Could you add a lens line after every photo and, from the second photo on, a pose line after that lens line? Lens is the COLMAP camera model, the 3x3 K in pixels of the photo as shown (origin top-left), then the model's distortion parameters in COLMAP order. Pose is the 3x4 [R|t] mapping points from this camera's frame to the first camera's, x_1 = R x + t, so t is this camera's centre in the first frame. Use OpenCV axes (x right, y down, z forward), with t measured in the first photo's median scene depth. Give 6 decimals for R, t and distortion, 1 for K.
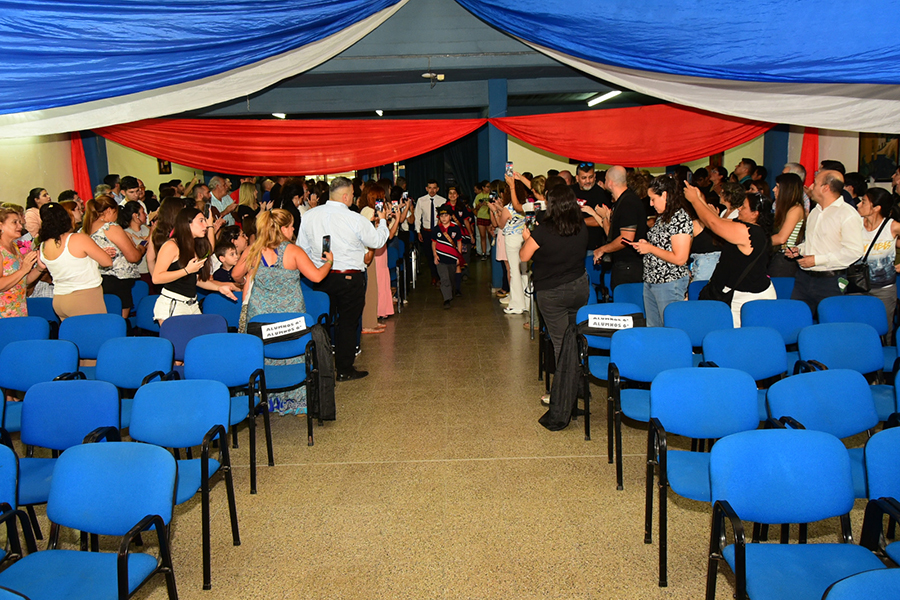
lens RADIAL K [[728.2, 0, 458.6], [0, 728.2, 299.7], [0, 0, 1]] dist [-0.007411, -0.007919]
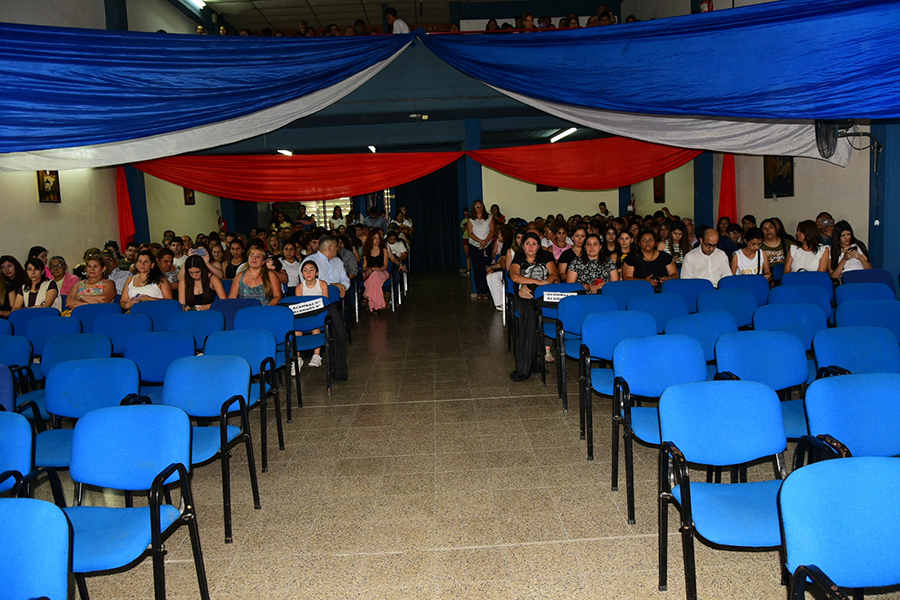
lens RADIAL K [[685.5, 0, 450.0], [0, 685.5, 300.0], [0, 0, 1]] dist [-0.053862, 0.008360]
pose [[0.999838, -0.013106, 0.012364, -0.001979], [0.013643, 0.998917, -0.044475, 0.064855], [-0.011767, 0.044636, 0.998934, -0.157629]]
